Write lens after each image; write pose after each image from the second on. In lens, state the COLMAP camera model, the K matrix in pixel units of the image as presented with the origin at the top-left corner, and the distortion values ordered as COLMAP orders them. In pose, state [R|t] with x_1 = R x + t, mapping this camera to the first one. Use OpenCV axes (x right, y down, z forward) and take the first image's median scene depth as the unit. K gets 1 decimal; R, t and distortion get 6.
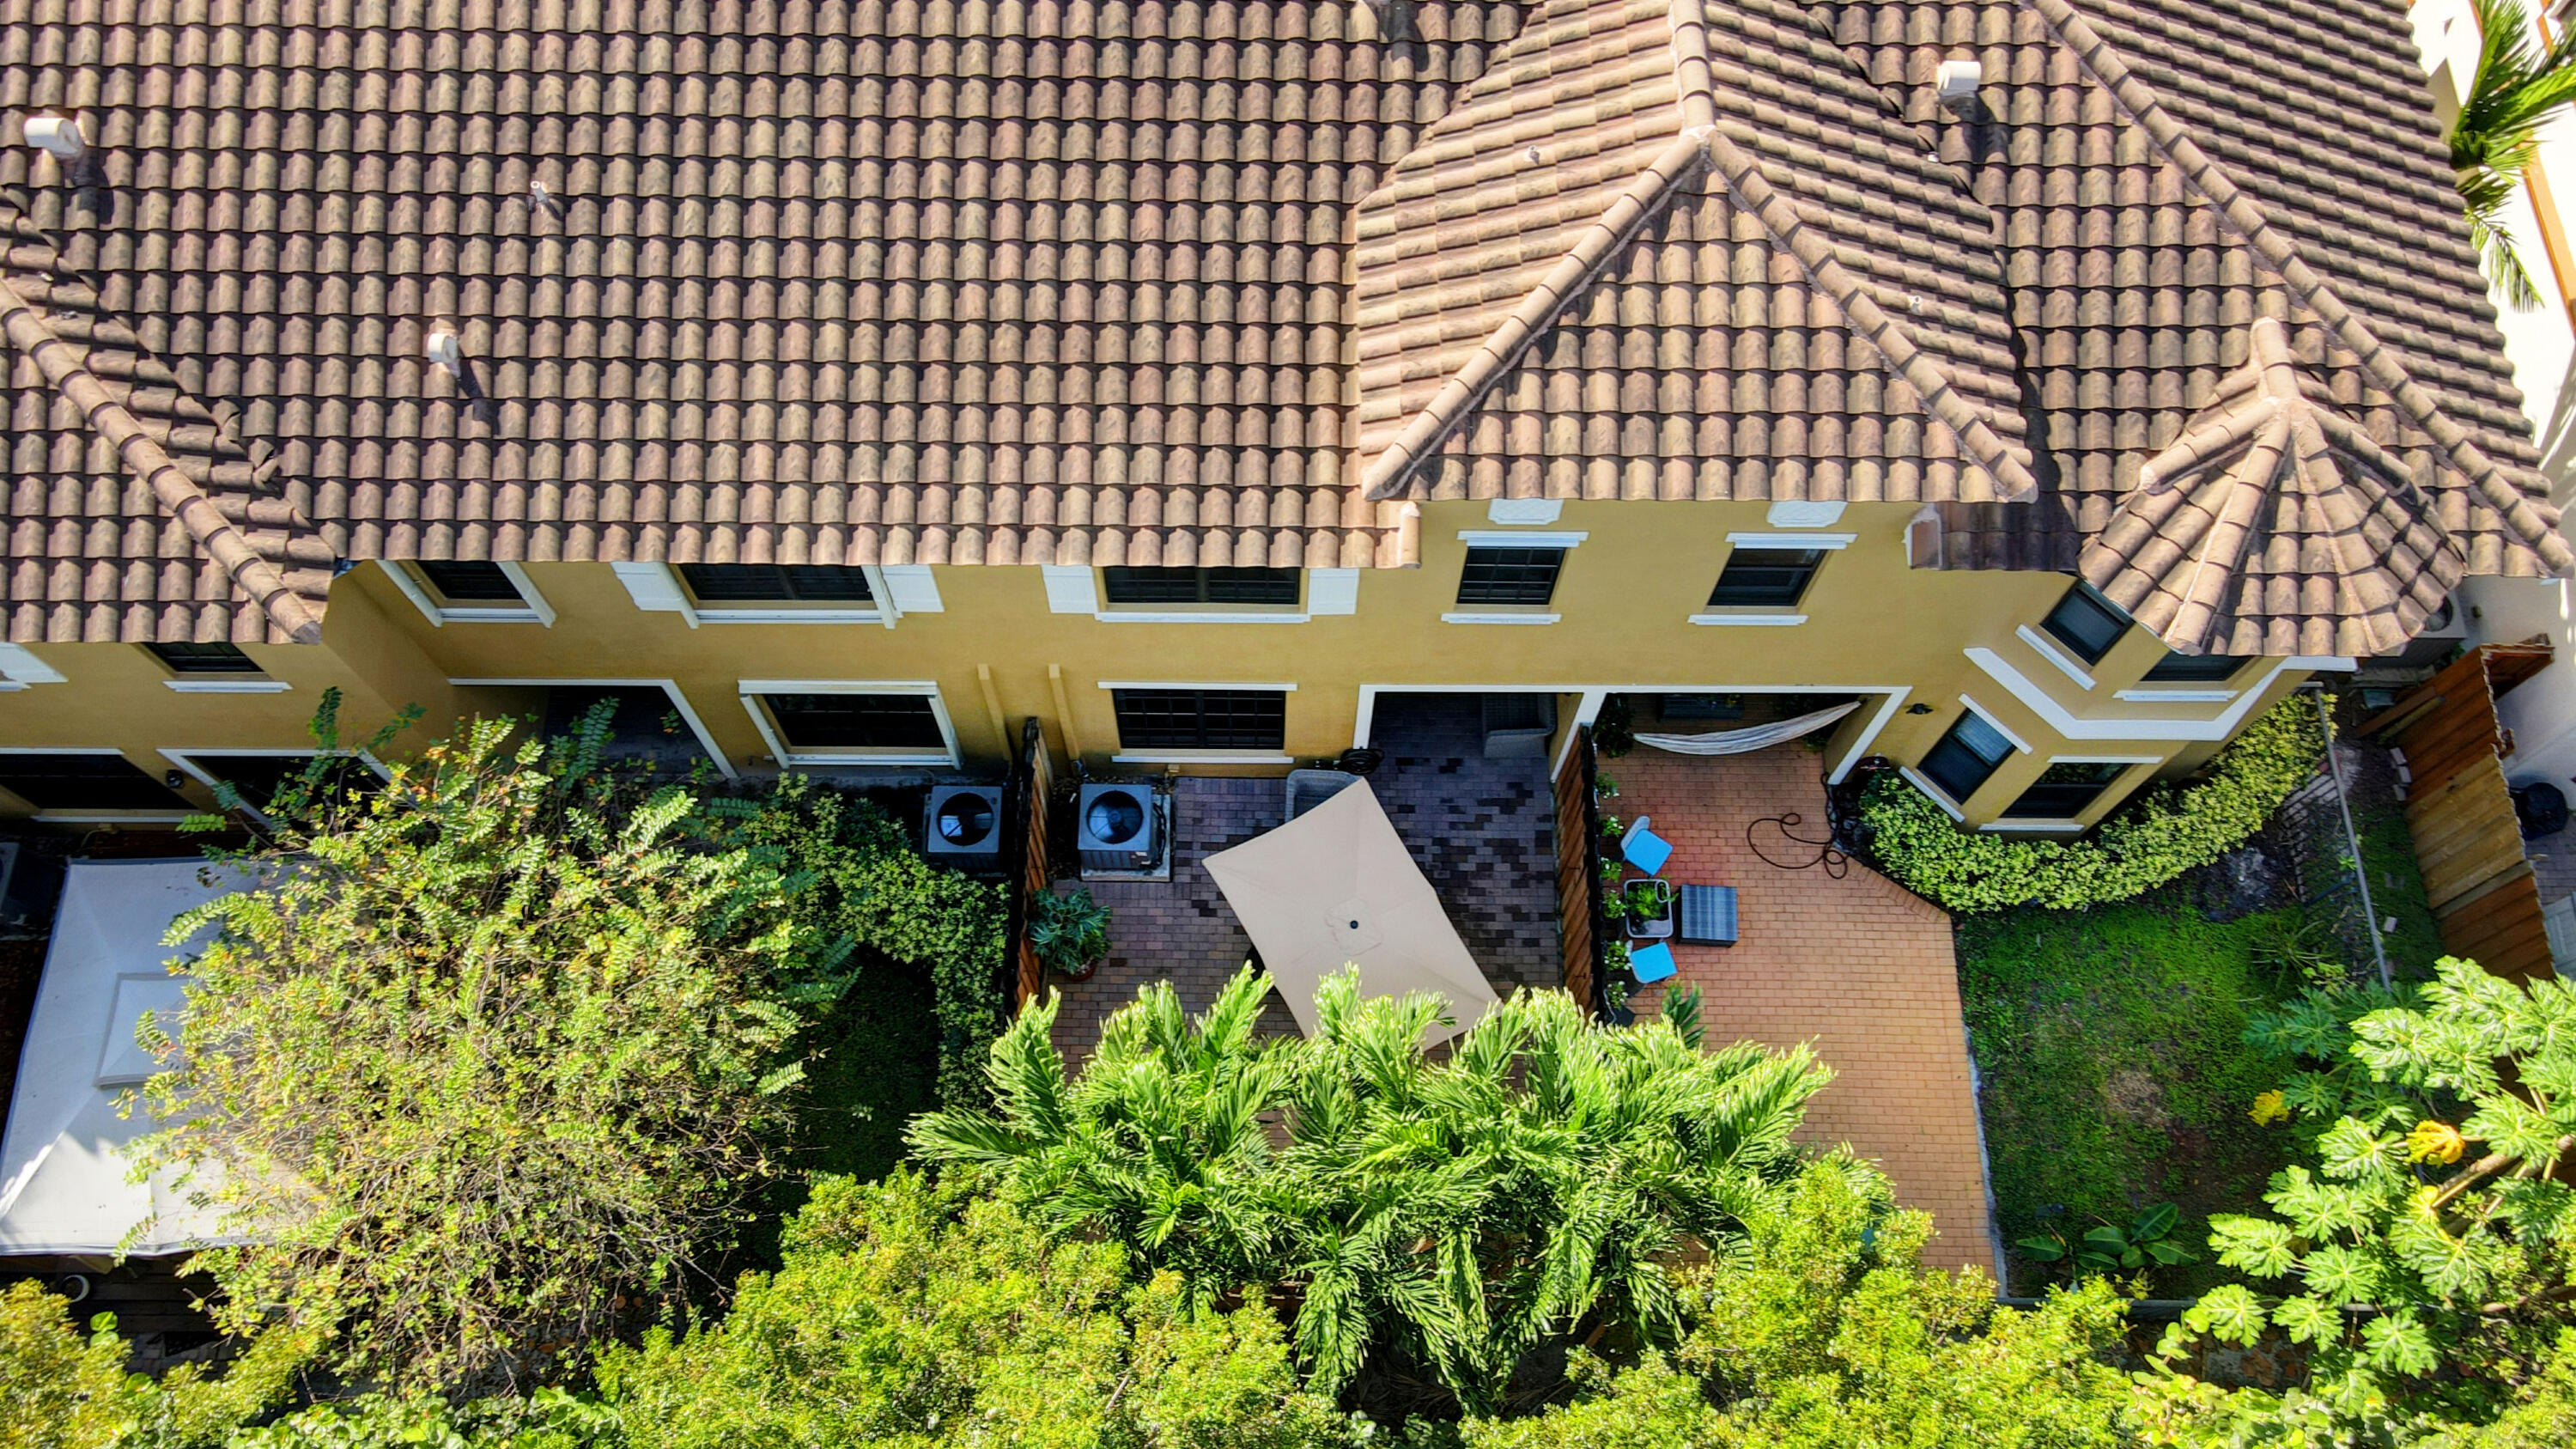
lens RADIAL K [[1906.3, 0, 1271.0], [0, 1906.3, 729.3], [0, 0, 1]] dist [-0.008202, 0.039800]
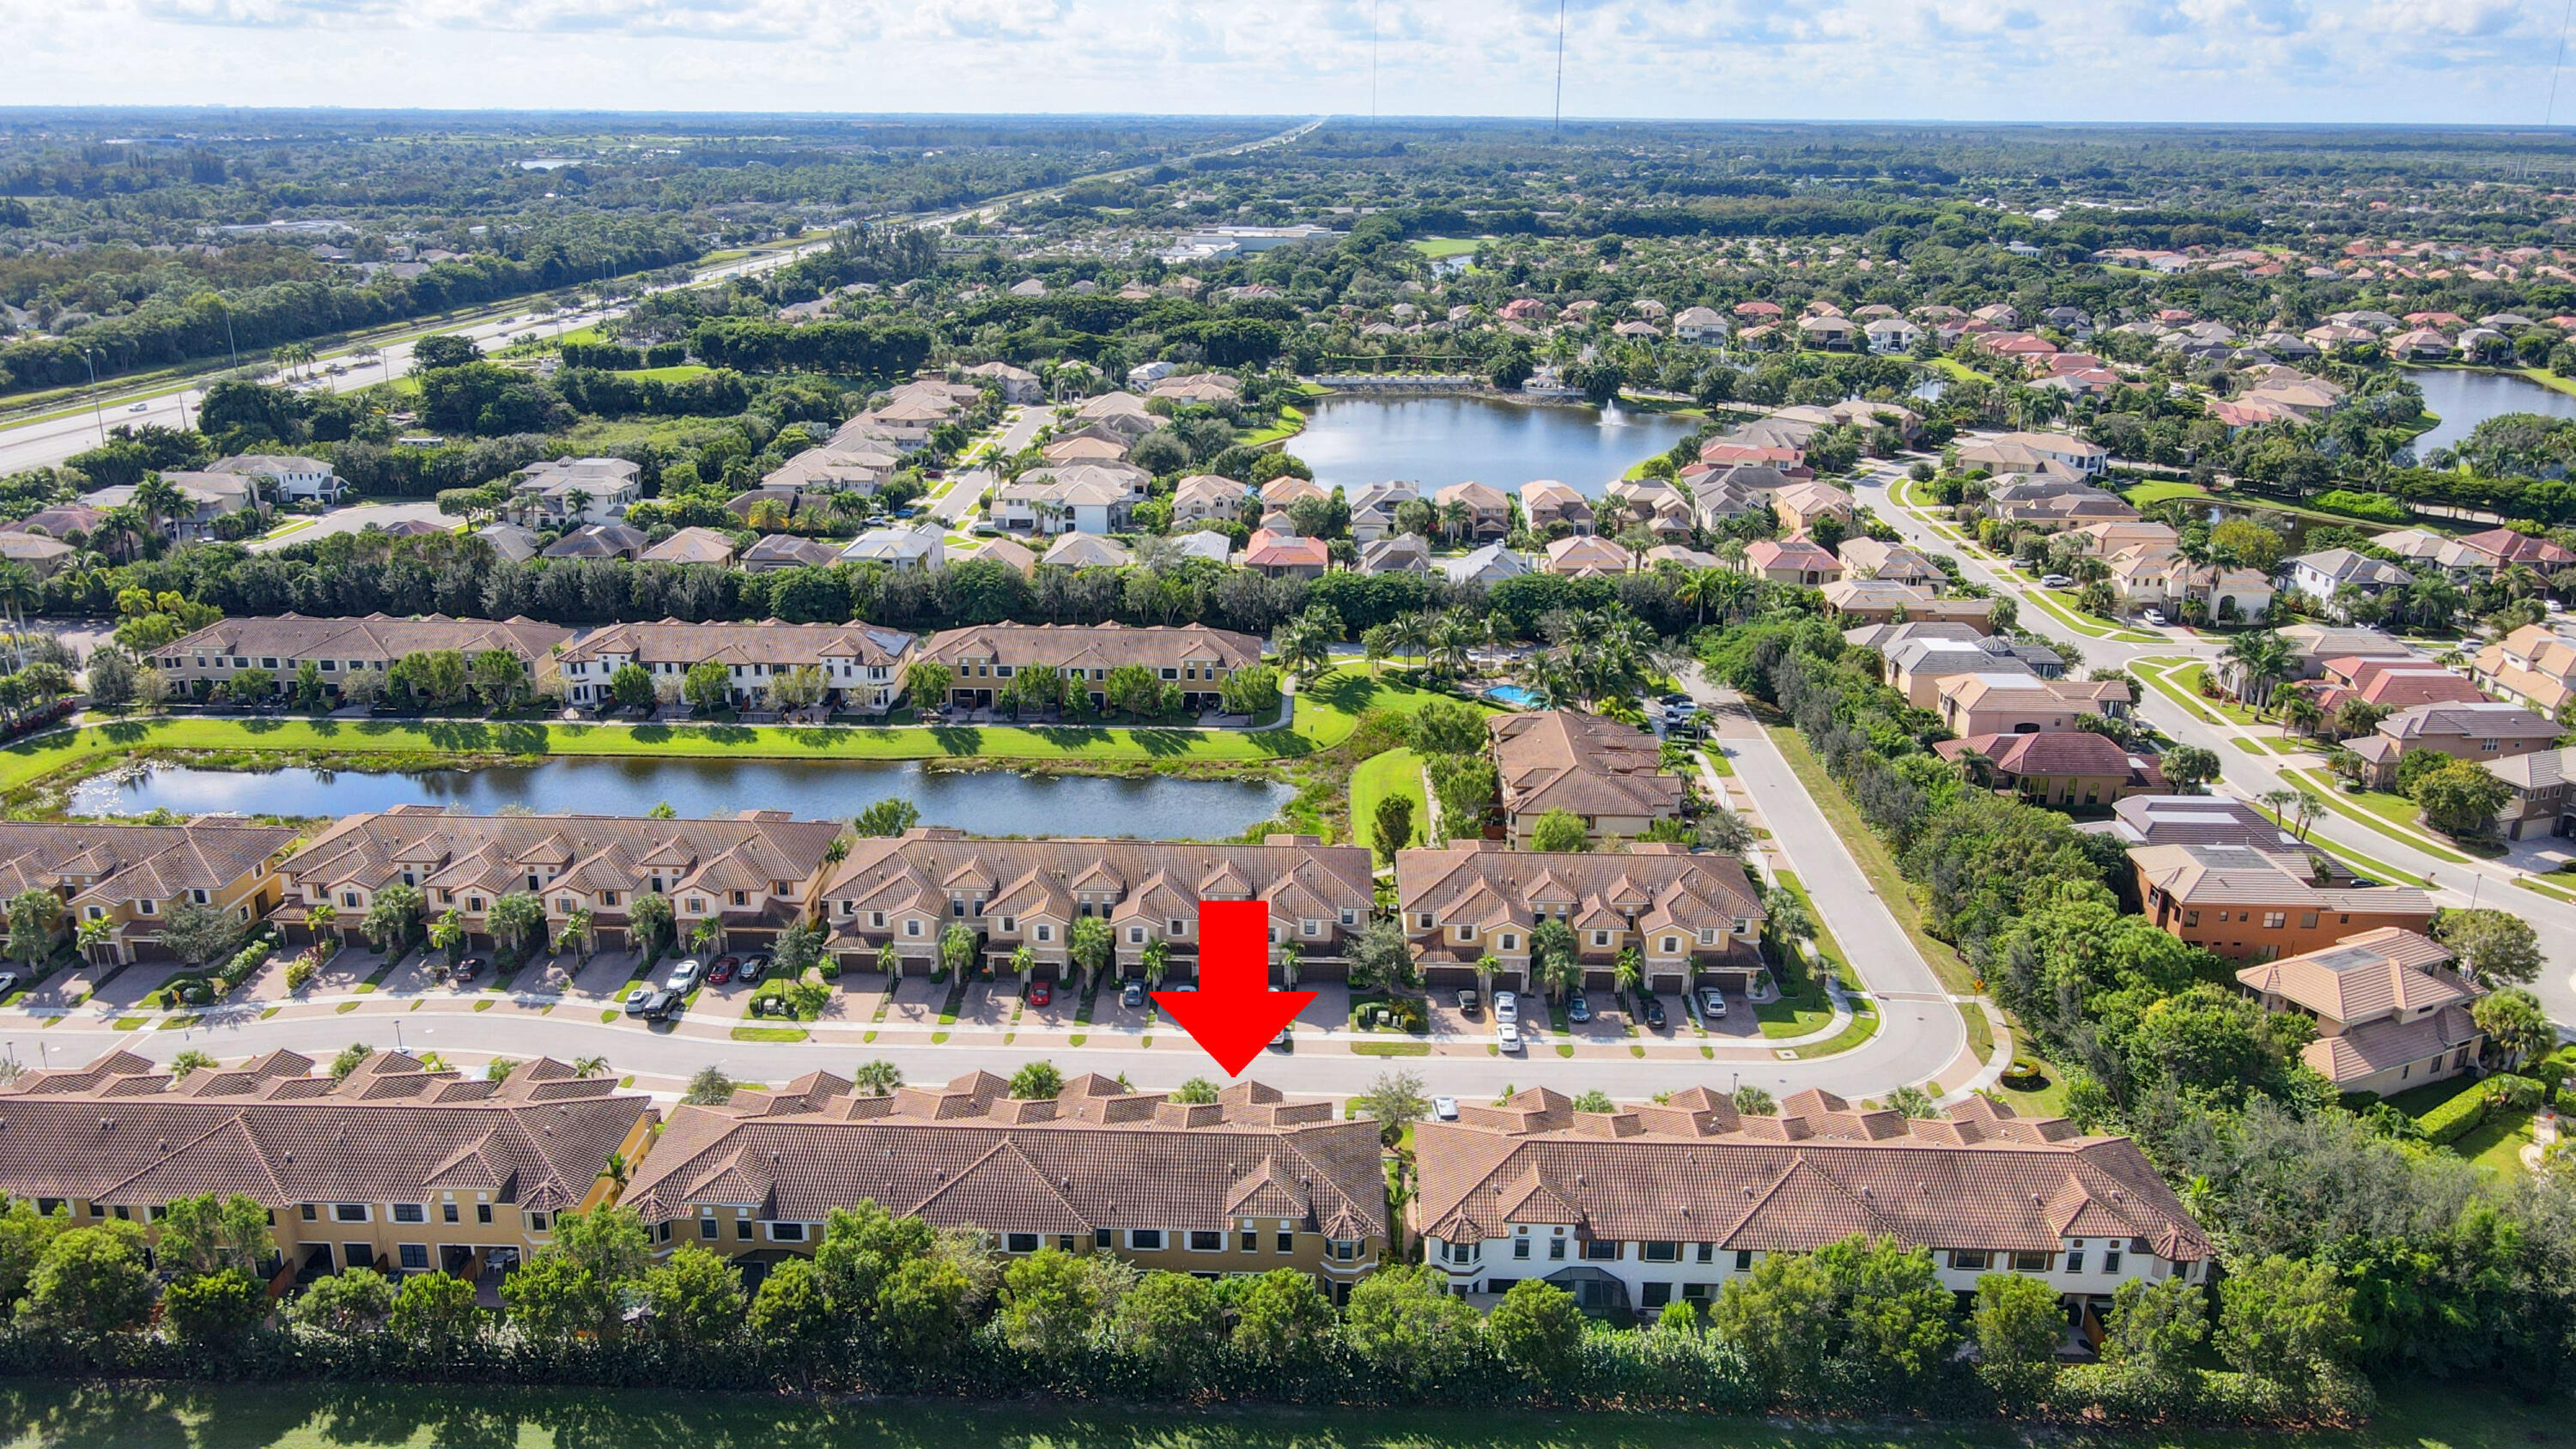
lens RADIAL K [[1914.2, 0, 1274.0], [0, 1914.2, 718.8], [0, 0, 1]] dist [-0.019633, 0.058694]
pose [[0.999671, 0.007994, -0.024363, 0.409325], [-0.023683, 0.652027, -0.757825, 4.408469], [0.009827, 0.758153, 0.652002, -5.585160]]
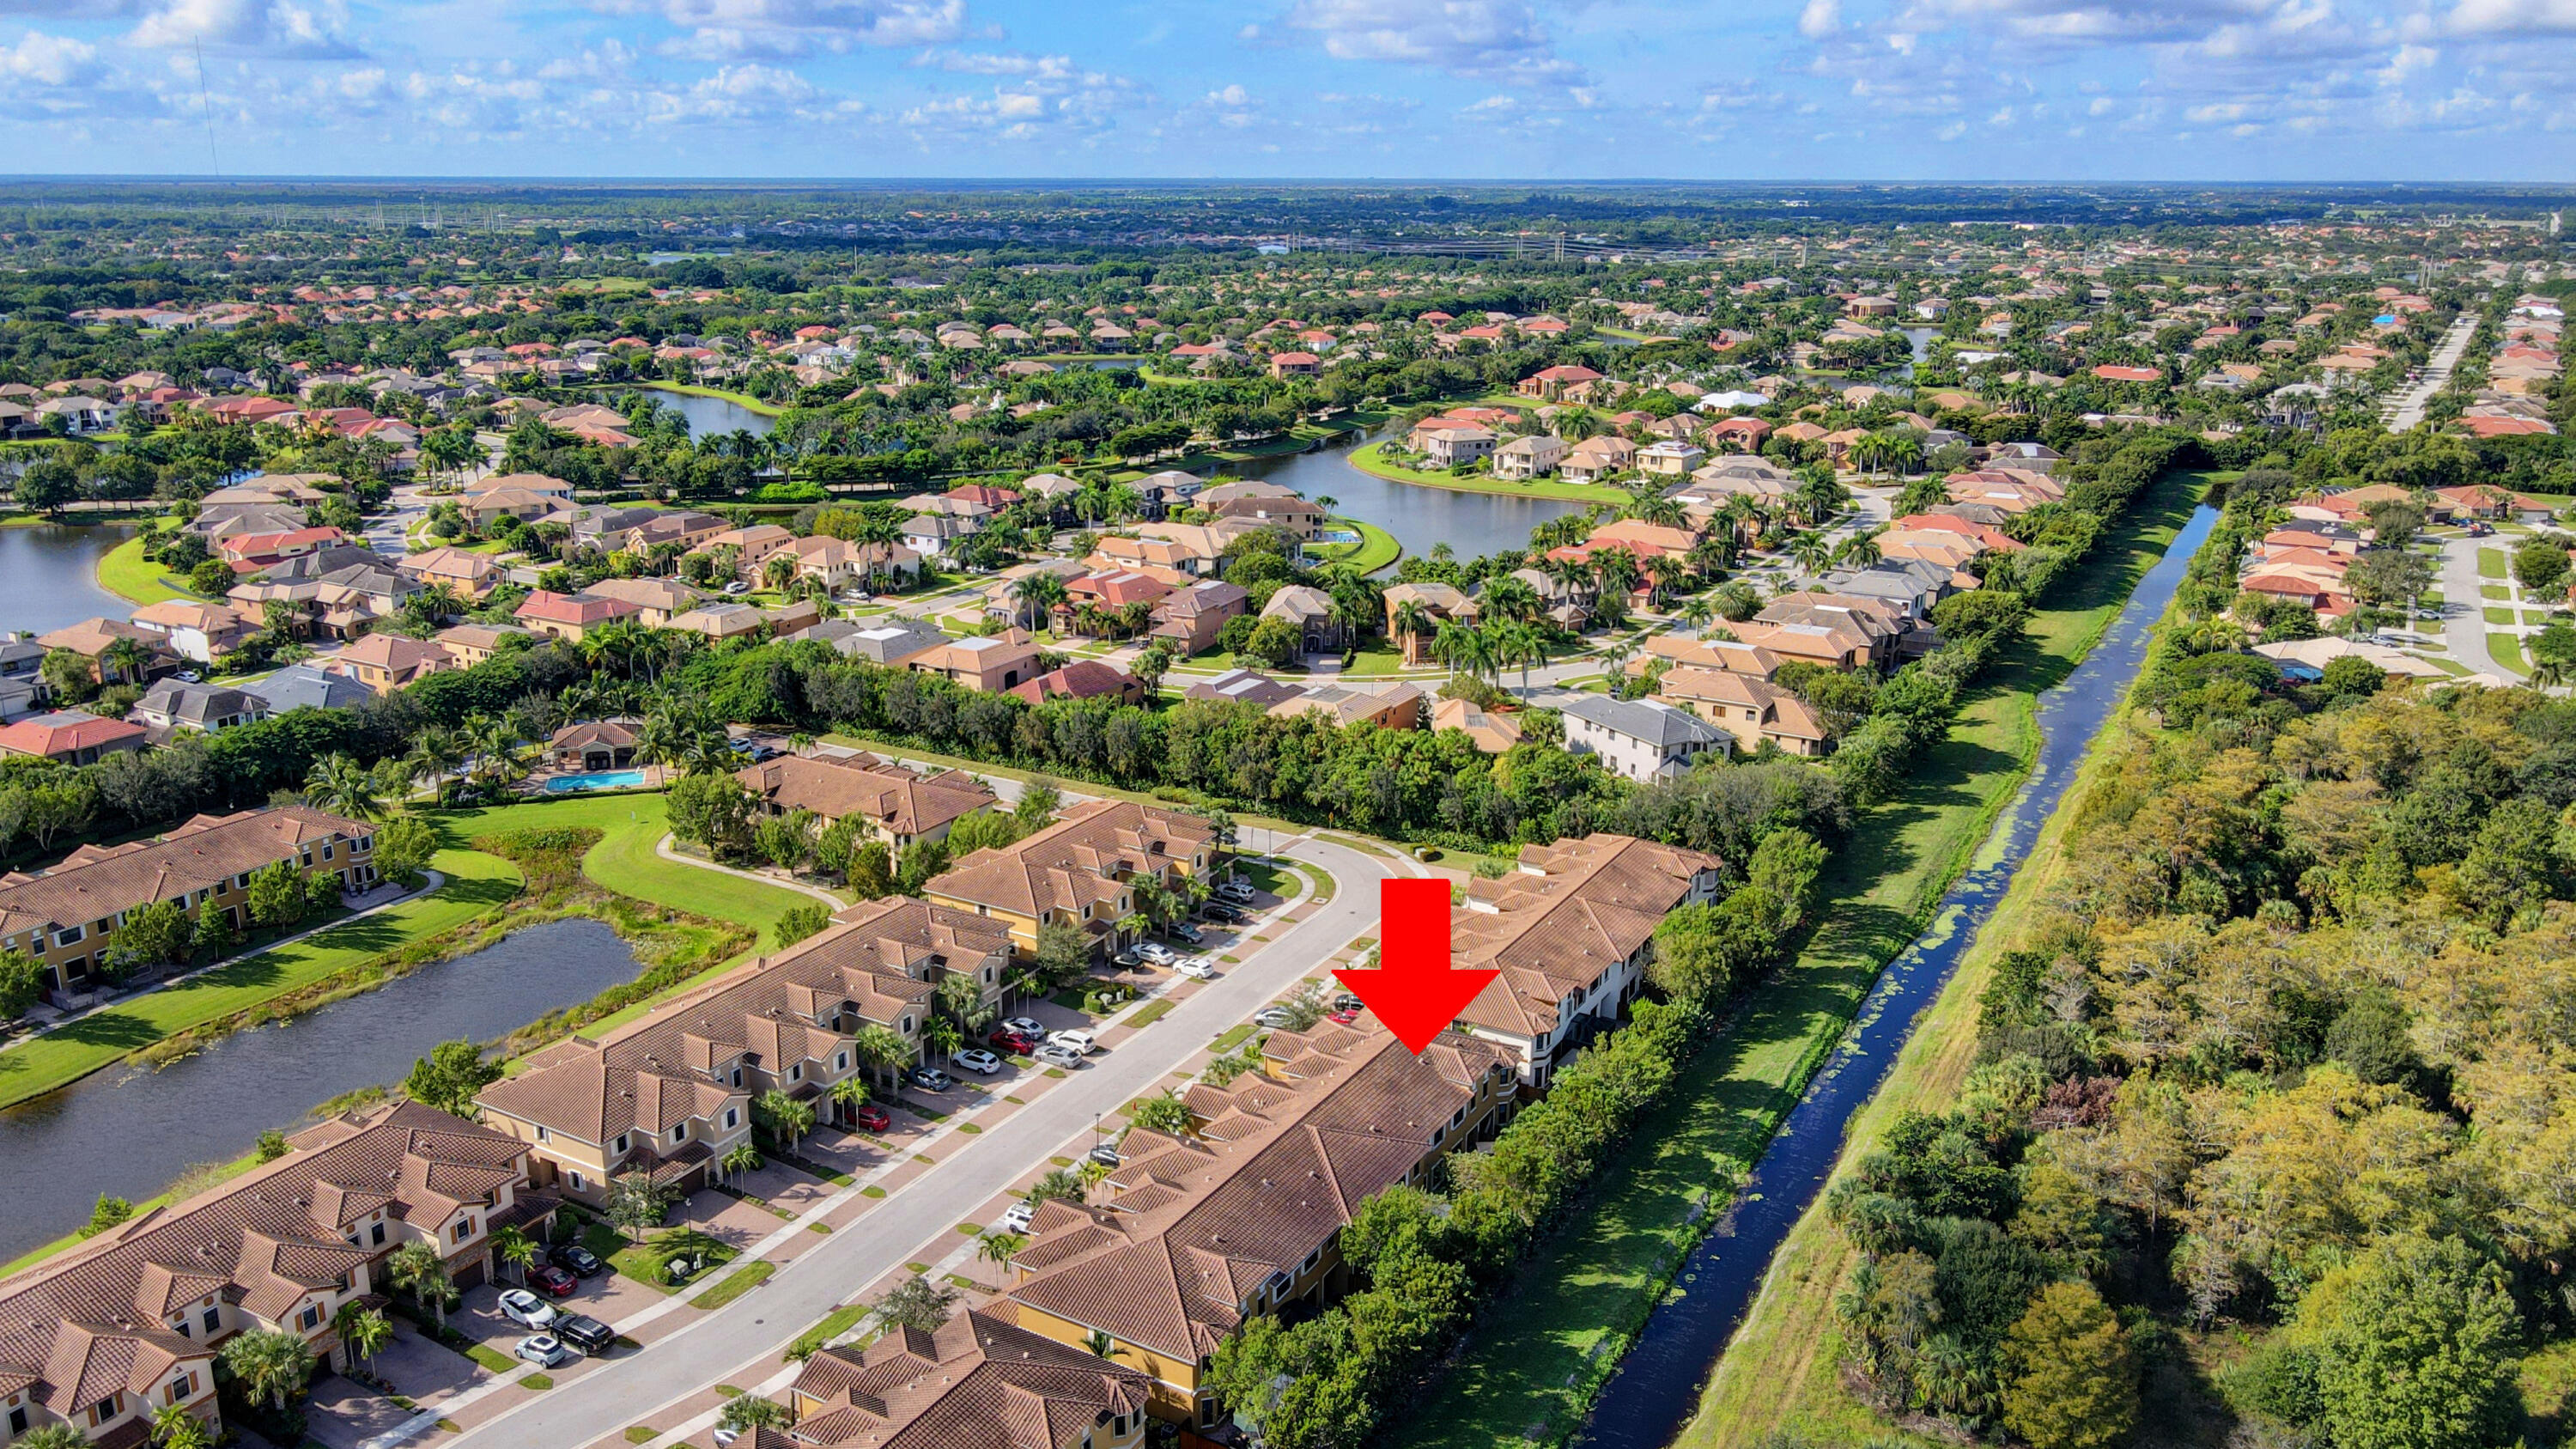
lens RADIAL K [[1914.8, 0, 1274.0], [0, 1914.8, 718.8], [0, 0, 1]] dist [-0.019633, 0.058694]
pose [[0.502055, -0.244512, 0.829551, -7.707577], [0.796981, 0.503249, -0.334009, 1.341968], [-0.335802, 0.828827, 0.447530, -4.379098]]
